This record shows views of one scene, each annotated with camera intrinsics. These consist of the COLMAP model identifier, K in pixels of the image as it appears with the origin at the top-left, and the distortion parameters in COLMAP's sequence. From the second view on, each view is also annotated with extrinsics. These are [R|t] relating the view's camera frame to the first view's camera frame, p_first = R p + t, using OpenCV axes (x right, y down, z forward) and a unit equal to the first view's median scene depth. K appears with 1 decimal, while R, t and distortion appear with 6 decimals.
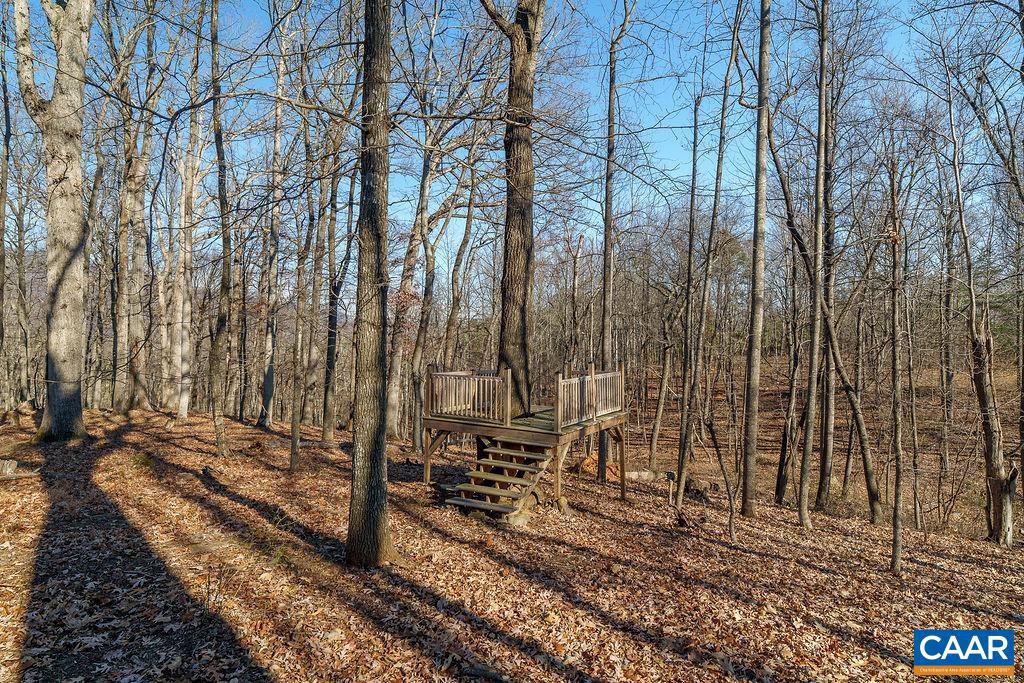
lens RADIAL K [[558.0, 0, 511.1], [0, 558.0, 339.8], [0, 0, 1]] dist [0.001201, -0.000434]
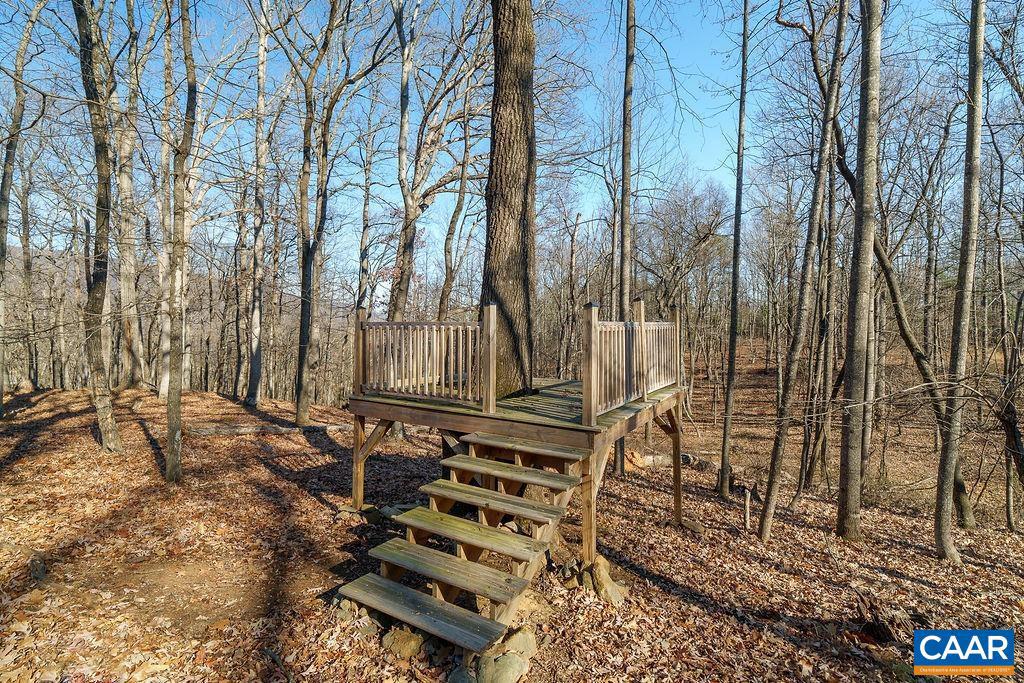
lens RADIAL K [[475.4, 0, 512.8], [0, 475.4, 341.0], [0, 0, 1]] dist [-0.000776, 0.000233]
pose [[0.999981, -0.004777, 0.003777, 0.012389], [0.004681, 0.999677, 0.024965, 0.069311], [-0.003895, -0.024947, 0.999681, 0.505618]]
